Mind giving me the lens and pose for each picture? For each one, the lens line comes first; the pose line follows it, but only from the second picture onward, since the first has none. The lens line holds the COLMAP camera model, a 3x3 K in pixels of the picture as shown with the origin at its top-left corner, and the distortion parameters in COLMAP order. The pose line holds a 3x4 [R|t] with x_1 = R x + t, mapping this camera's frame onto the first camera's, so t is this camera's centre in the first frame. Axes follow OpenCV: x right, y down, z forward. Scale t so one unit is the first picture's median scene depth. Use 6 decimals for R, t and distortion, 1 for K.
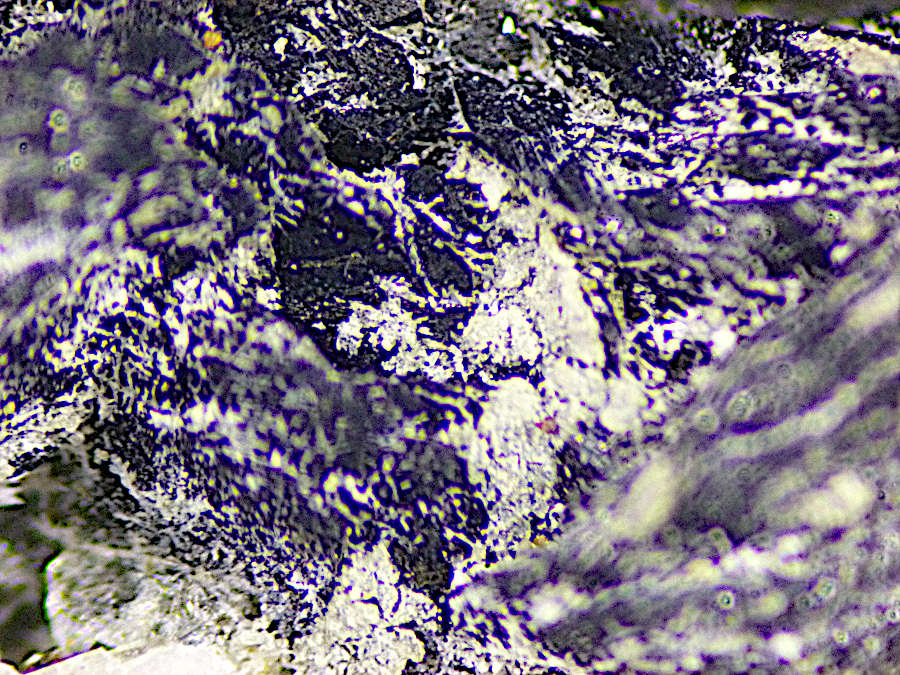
lens RADIAL K [[2617.3, 0, 449.8], [0, 2617.3, 334.1], [0, 0, 1]] dist [0.045082, 0.000000]
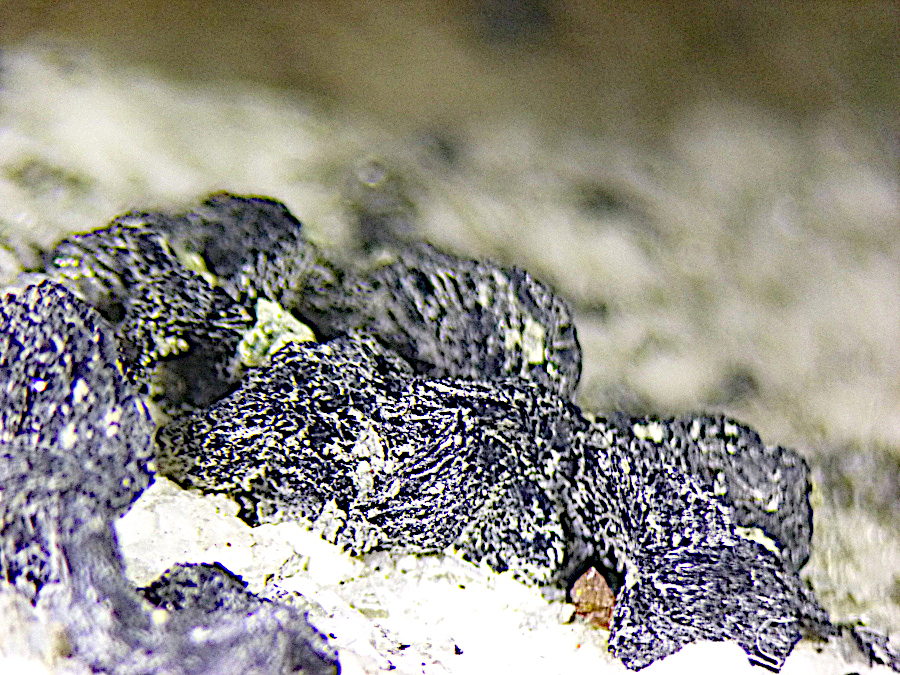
lens RADIAL K [[2617.3, 0, 450.9], [0, 2617.3, 333.6], [0, 0, 1]] dist [0.045082, 0.000000]
pose [[0.999744, -0.005043, 0.022051, 0.074631], [0.005455, 0.999811, -0.018685, -0.112593], [-0.021952, 0.018801, 0.999582, -3.357773]]
